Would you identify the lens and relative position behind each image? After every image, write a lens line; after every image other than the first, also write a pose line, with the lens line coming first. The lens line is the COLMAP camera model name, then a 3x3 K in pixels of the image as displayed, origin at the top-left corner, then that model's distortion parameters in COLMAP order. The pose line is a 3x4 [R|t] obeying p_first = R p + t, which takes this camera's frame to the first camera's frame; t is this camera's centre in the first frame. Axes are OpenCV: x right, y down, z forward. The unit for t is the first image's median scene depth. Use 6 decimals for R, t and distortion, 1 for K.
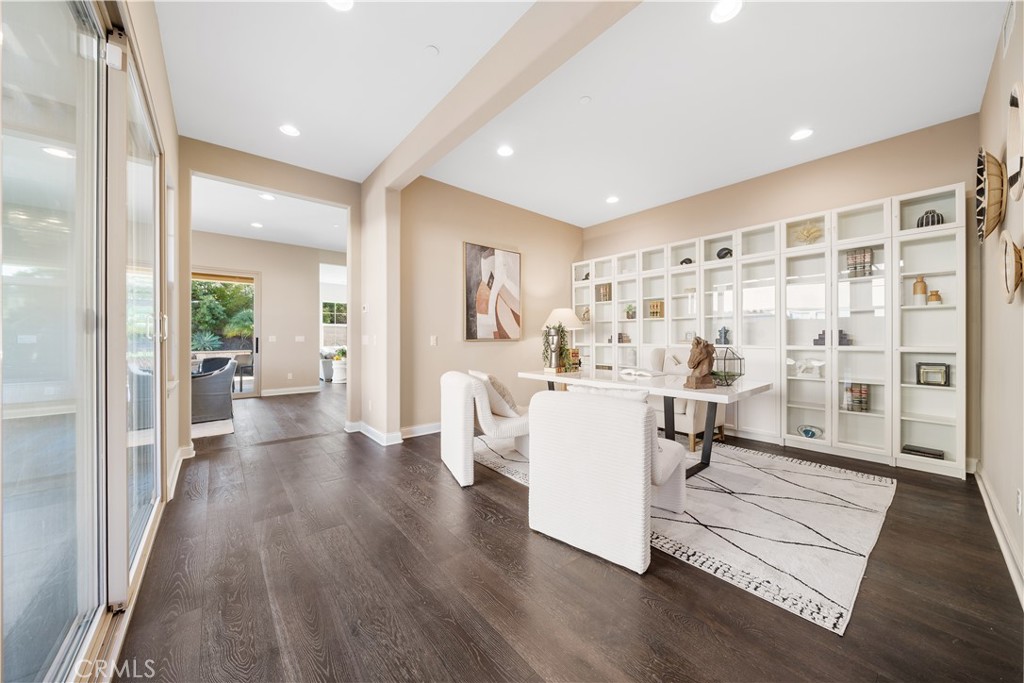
lens RADIAL K [[349.4, 0, 509.3], [0, 349.4, 338.4], [0, 0, 1]] dist [-0.001281, -0.000119]
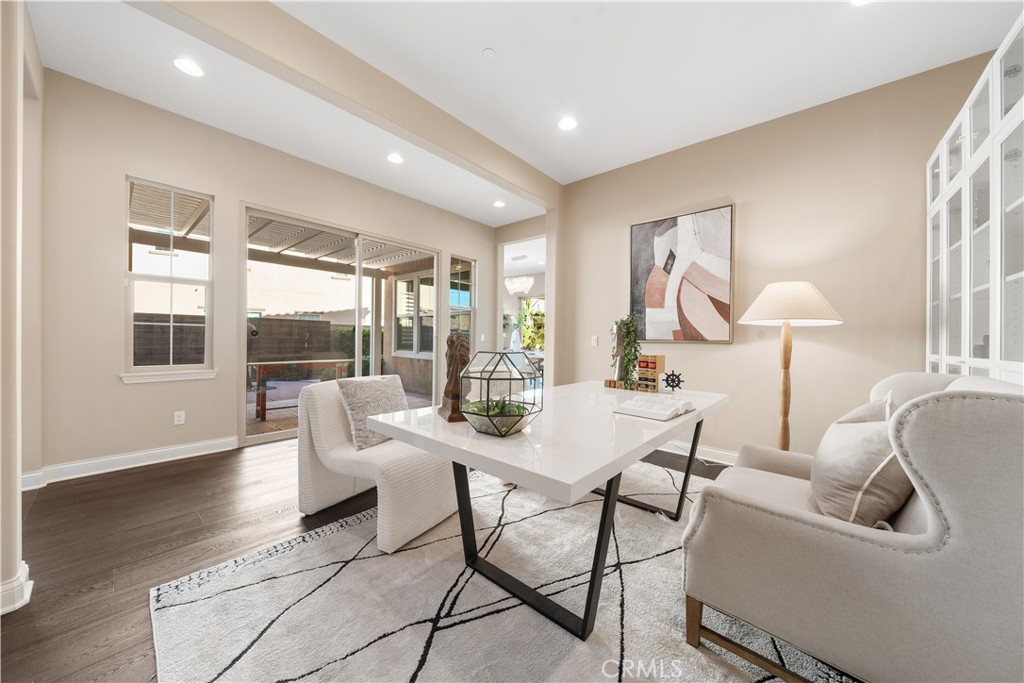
lens RADIAL K [[349.4, 0, 509.3], [0, 349.4, 338.4], [0, 0, 1]] dist [-0.001281, -0.000119]
pose [[0.152185, 0.000288, -0.988352, 0.639084], [-0.017033, 0.999852, -0.002332, 0.005228], [0.988205, 0.017189, 0.152167, 0.558217]]
